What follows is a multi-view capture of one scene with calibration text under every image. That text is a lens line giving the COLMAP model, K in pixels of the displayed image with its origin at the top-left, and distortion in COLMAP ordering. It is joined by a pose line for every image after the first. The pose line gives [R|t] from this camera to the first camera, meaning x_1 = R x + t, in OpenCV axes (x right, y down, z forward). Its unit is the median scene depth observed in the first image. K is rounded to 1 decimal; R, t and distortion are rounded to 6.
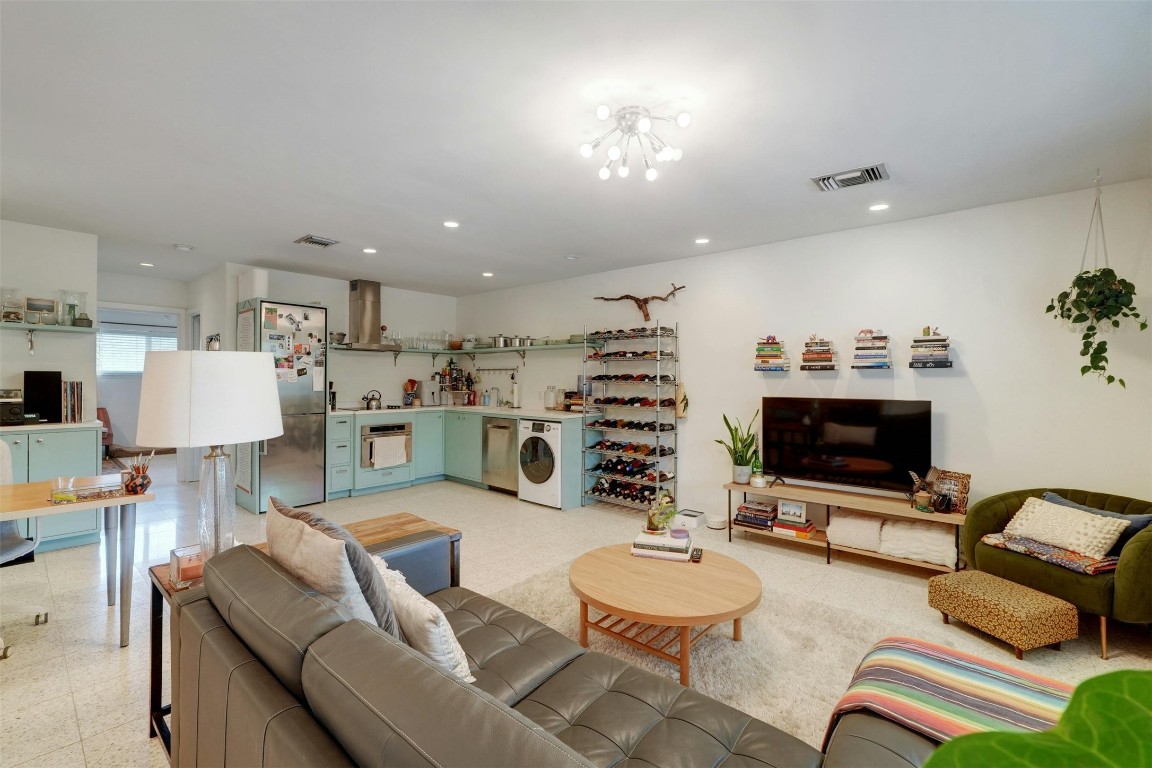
lens RADIAL K [[488.7, 0, 571.0], [0, 488.7, 379.7], [0, 0, 1]] dist [-0.000724, -0.000256]
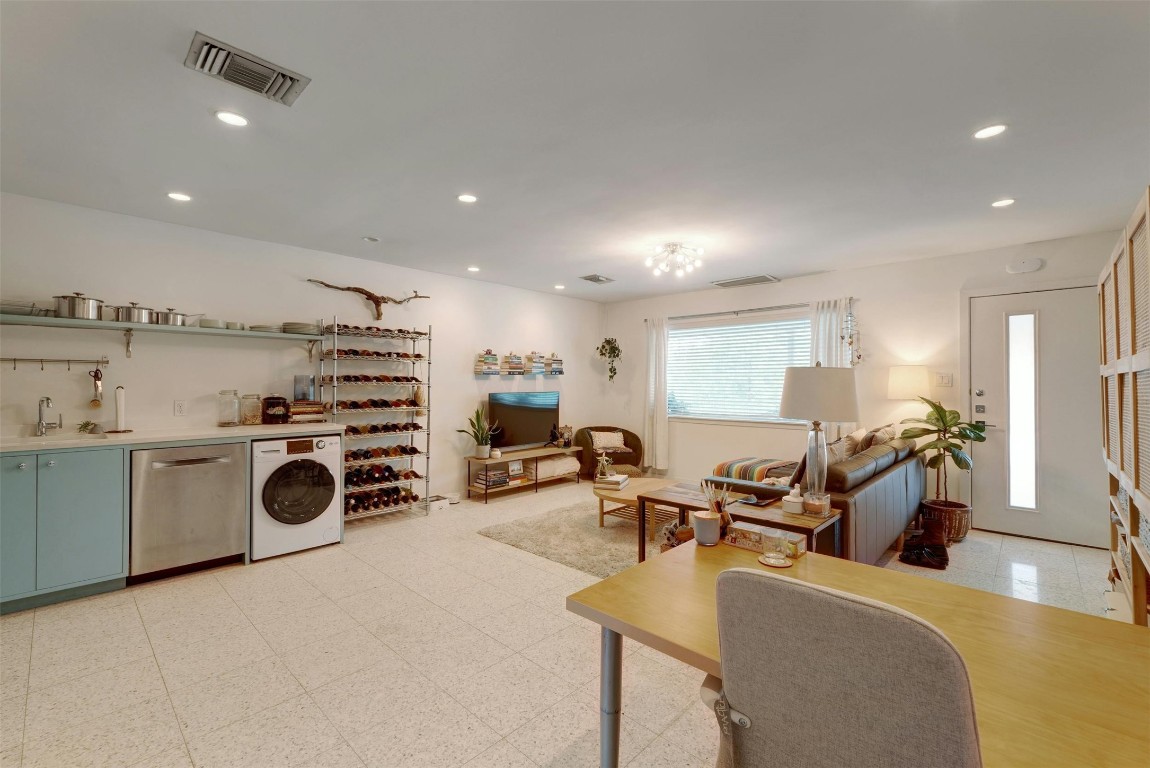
lens RADIAL K [[487.9, 0, 570.0], [0, 487.9, 379.7], [0, 0, 1]] dist [-0.000724, -0.000256]
pose [[0.048558, -0.001504, 0.998819, -0.764825], [-0.002871, 0.999995, 0.001646, -0.004804], [-0.998816, -0.002948, 0.048553, 0.552773]]
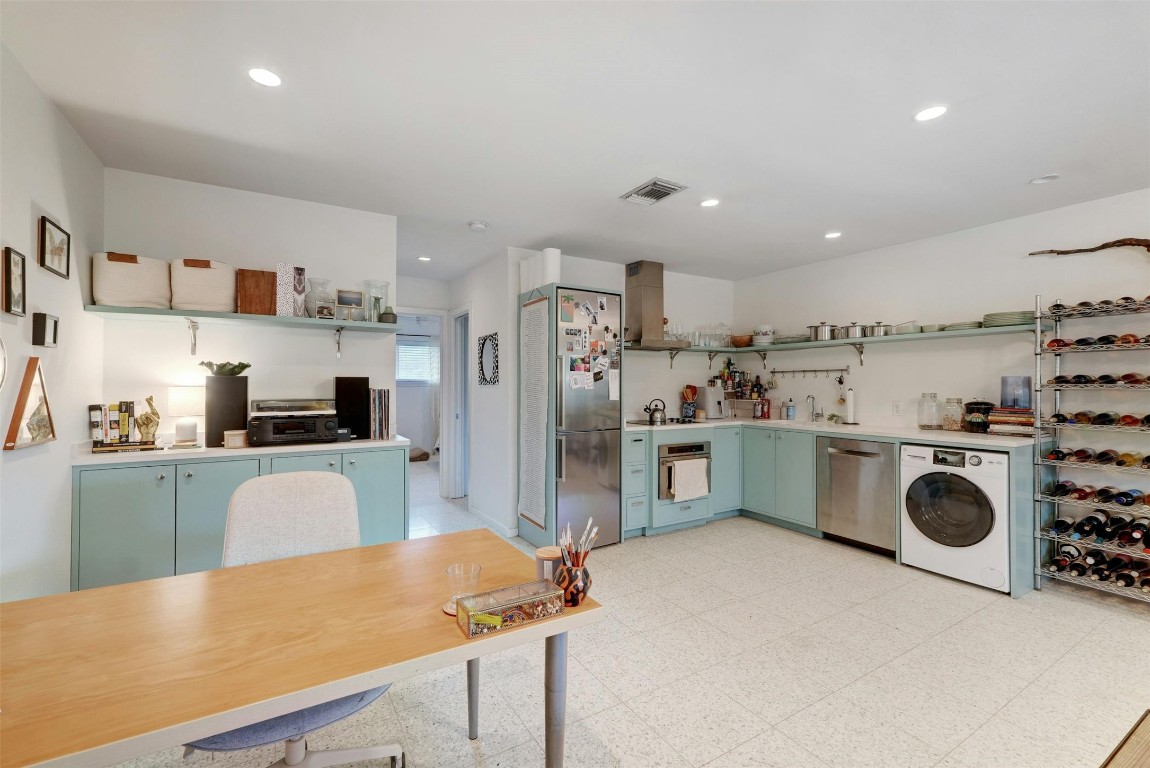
lens RADIAL K [[487.9, 0, 570.0], [0, 487.9, 379.7], [0, 0, 1]] dist [-0.000724, -0.000256]
pose [[0.950865, -0.009881, -0.309448, -0.336397], [0.005845, 0.999885, -0.013967, 0.000600], [0.309550, 0.011472, 0.950814, 0.231187]]
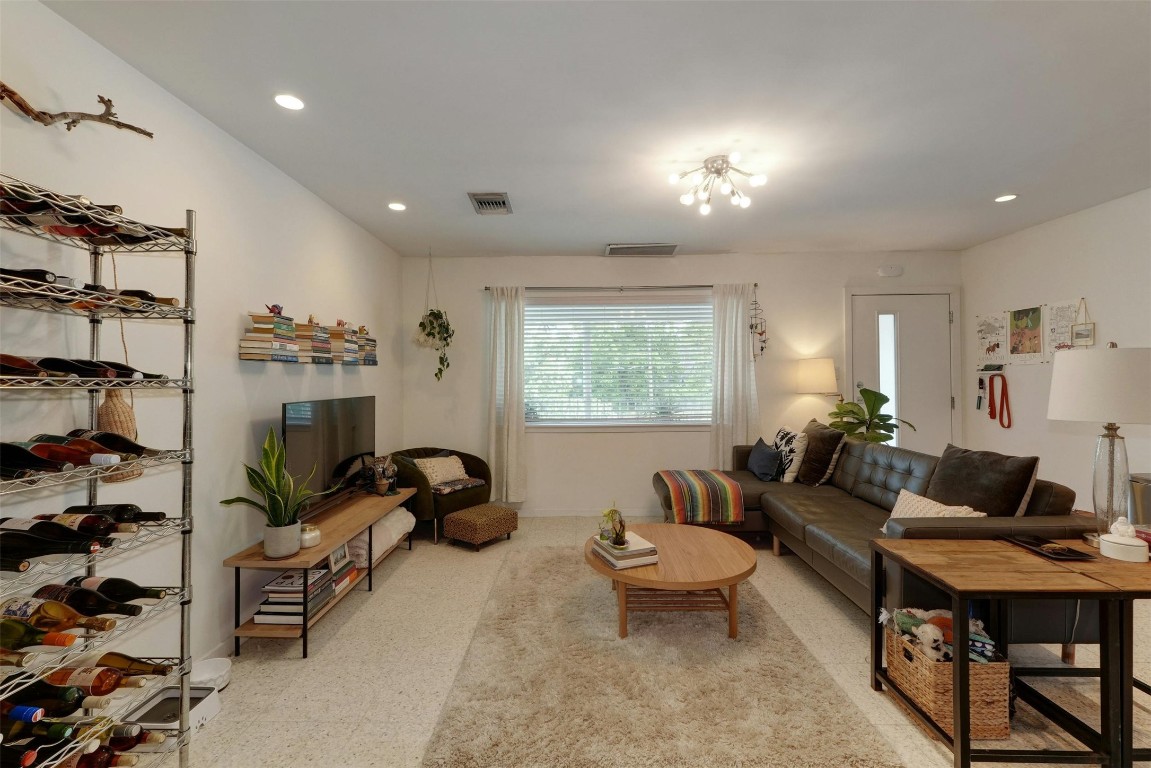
lens RADIAL K [[499.6, 0, 567.1], [0, 499.6, 379.1], [0, 0, 1]] dist [-0.000651, -0.000230]
pose [[-0.638328, 0.000934, 0.769764, -0.252063], [0.002486, 0.999997, 0.000849, 0.003585], [-0.769761, 0.002455, -0.638328, 0.884041]]
